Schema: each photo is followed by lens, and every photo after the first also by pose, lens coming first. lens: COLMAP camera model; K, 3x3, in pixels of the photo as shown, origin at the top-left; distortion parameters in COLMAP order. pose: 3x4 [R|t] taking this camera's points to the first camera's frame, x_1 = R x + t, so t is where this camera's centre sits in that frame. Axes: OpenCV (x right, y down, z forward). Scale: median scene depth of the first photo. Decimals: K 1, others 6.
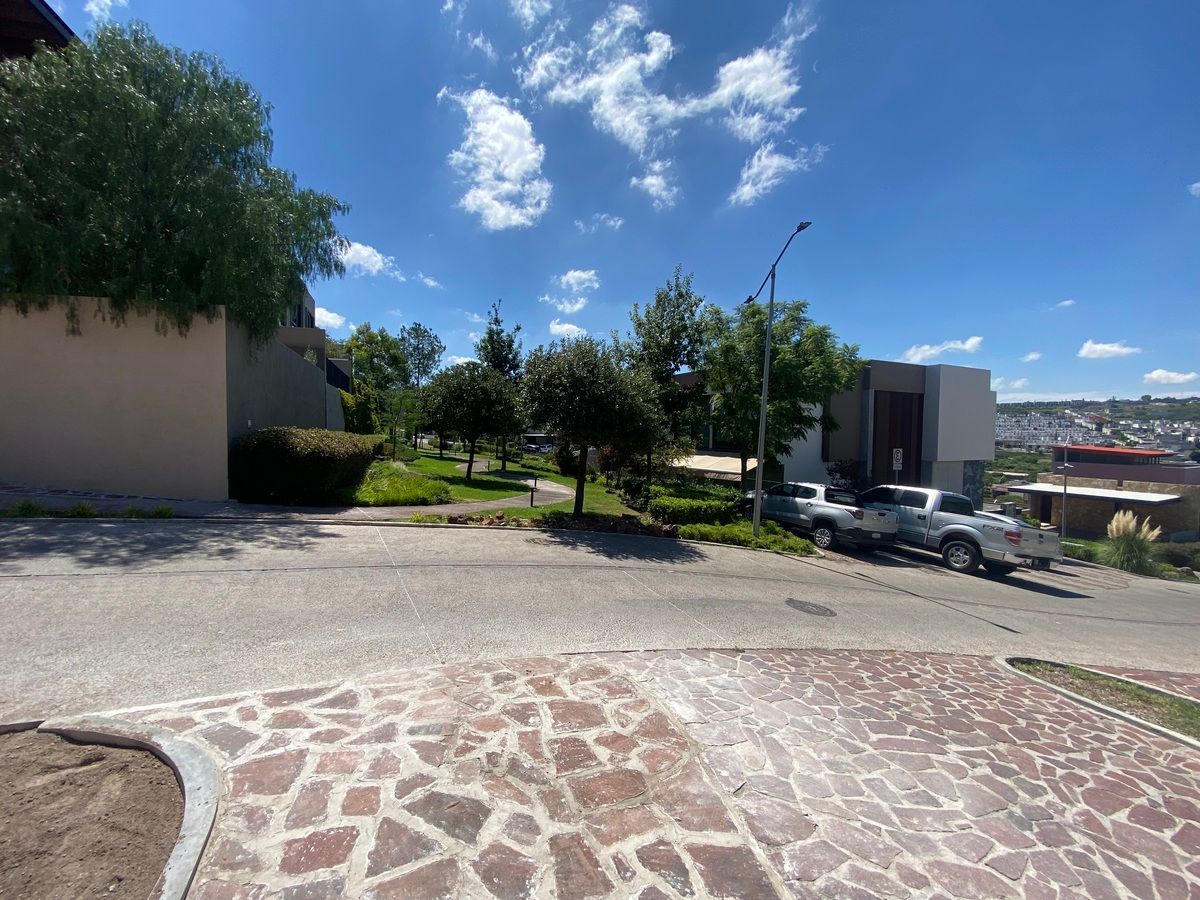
lens RADIAL K [[481.7, 0, 595.6], [0, 481.7, 447.9], [0, 0, 1]] dist [0.017151, -0.000272]
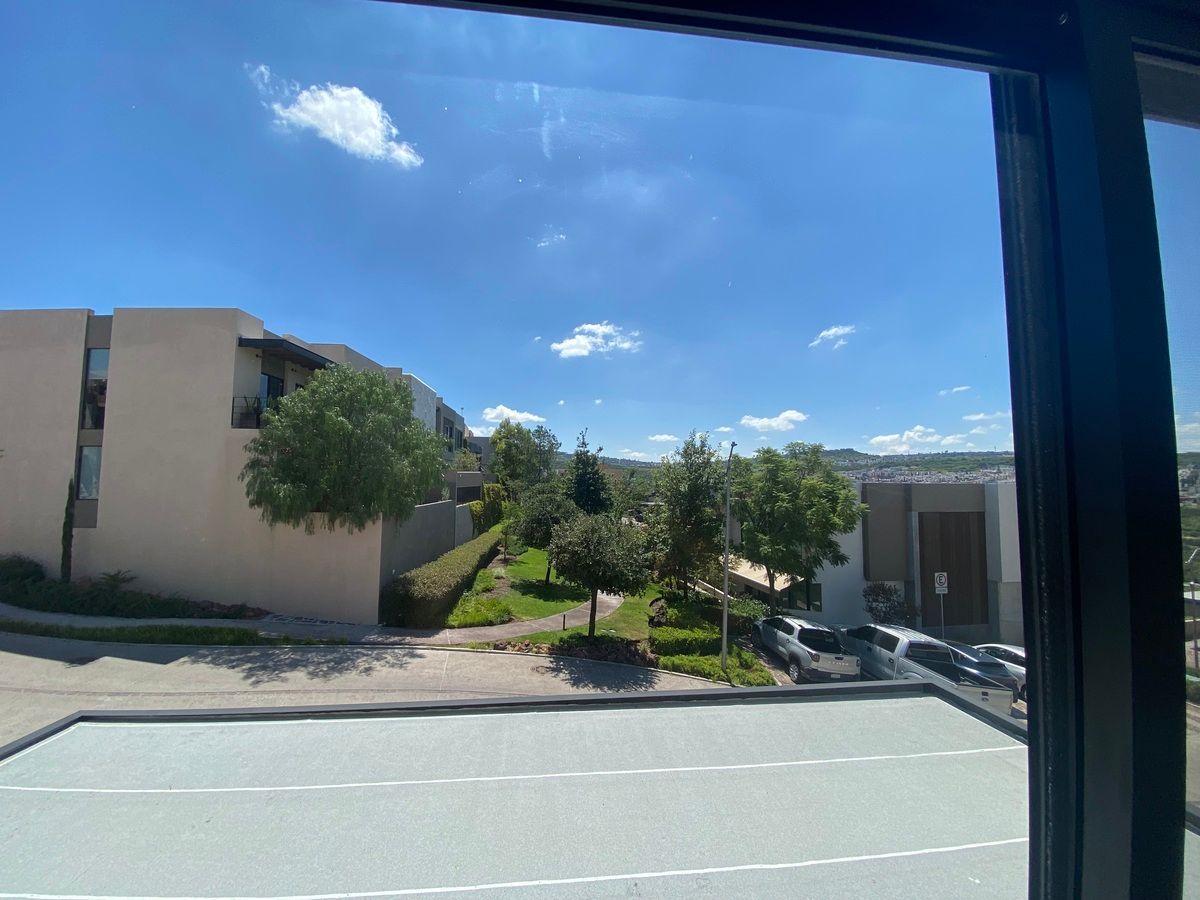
lens RADIAL K [[482.8, 0, 595.9], [0, 482.8, 451.9], [0, 0, 1]] dist [0.019997, -0.019537]
pose [[0.958331, -0.029178, -0.284167, 0.370727], [-0.000095, 0.994737, -0.102457, -0.245502], [0.285661, 0.098214, 0.953285, -0.358192]]
